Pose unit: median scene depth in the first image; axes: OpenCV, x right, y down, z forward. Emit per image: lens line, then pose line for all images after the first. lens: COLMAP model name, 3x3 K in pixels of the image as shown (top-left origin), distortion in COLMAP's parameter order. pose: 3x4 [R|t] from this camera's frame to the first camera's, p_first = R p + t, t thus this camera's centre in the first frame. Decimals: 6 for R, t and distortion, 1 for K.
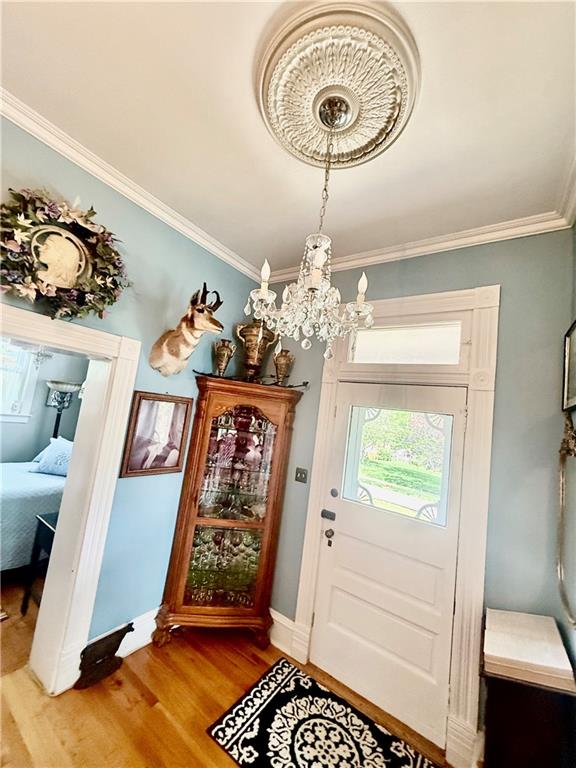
lens RADIAL K [[305.0, 0, 285.0], [0, 305.0, 385.8], [0, 0, 1]] dist [-0.000835, 0.000220]
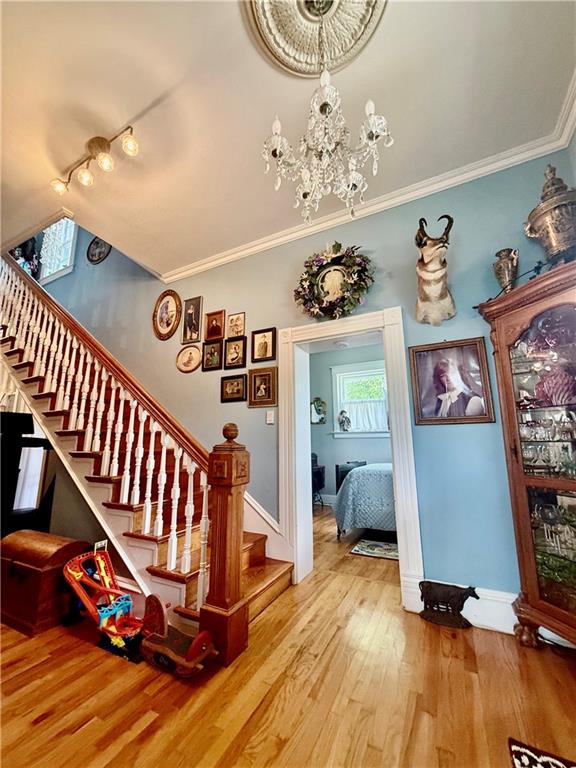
lens RADIAL K [[305.0, 0, 287.4], [0, 305.0, 385.7], [0, 0, 1]] dist [-0.000835, 0.000220]
pose [[0.133250, -0.306092, -0.942630, 0.456542], [0.117901, 0.949254, -0.291577, 0.421091], [0.984045, -0.072284, 0.162577, 0.370115]]
